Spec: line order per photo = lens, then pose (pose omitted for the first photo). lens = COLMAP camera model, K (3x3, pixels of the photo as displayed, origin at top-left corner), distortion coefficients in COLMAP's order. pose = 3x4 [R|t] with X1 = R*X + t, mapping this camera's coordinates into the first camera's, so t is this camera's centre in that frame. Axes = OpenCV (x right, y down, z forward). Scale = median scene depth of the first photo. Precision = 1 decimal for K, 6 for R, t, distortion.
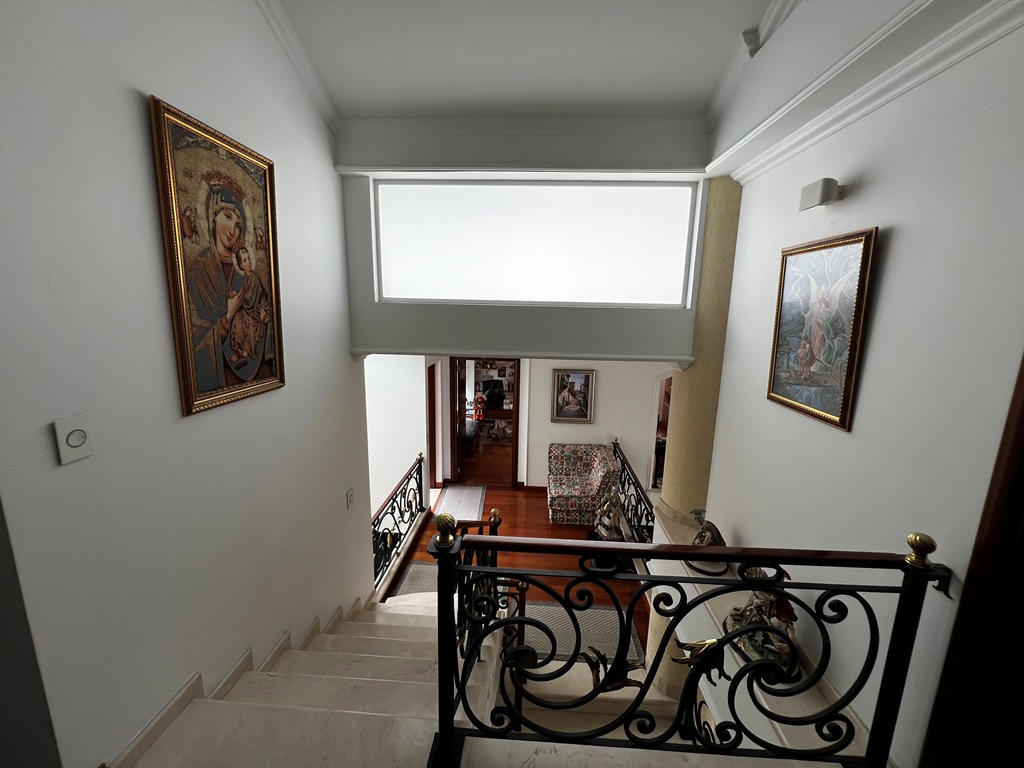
lens RADIAL K [[410.8, 0, 512.1], [0, 410.8, 381.5], [0, 0, 1]] dist [-0.000091, -0.000311]
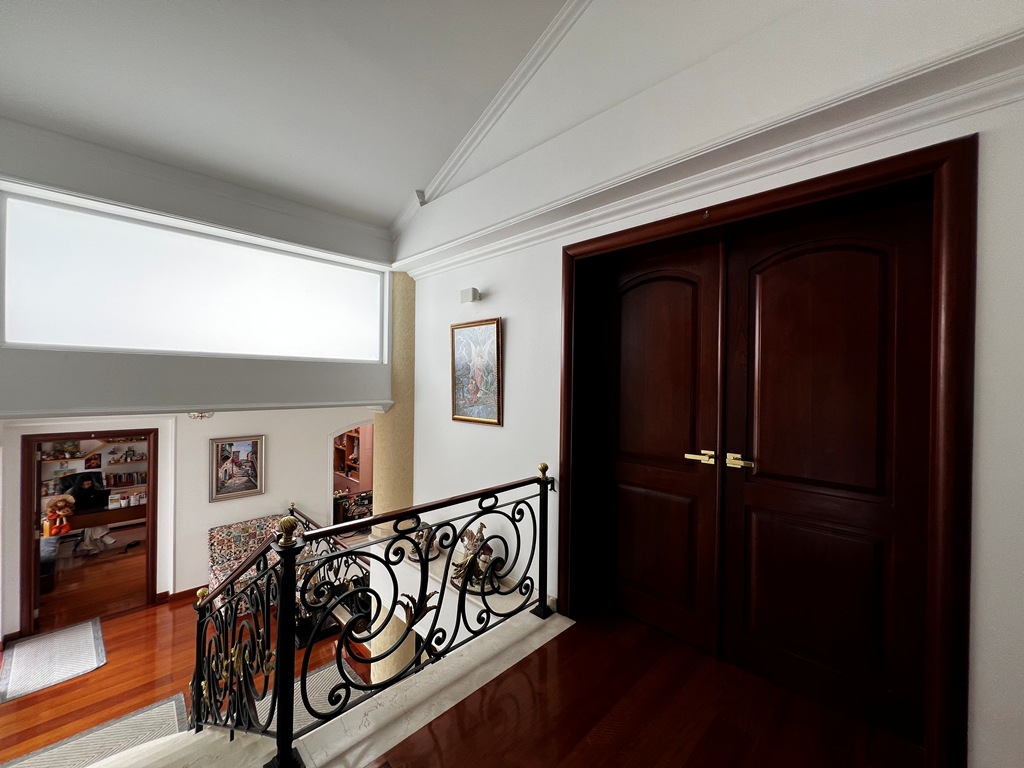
lens RADIAL K [[410.8, 0, 512.1], [0, 410.8, 381.5], [0, 0, 1]] dist [-0.000091, -0.000311]
pose [[0.664064, -0.011193, 0.747592, -0.372027], [0.139272, 0.984240, -0.108975, 0.100650], [-0.734590, 0.176485, 0.655157, -0.179477]]
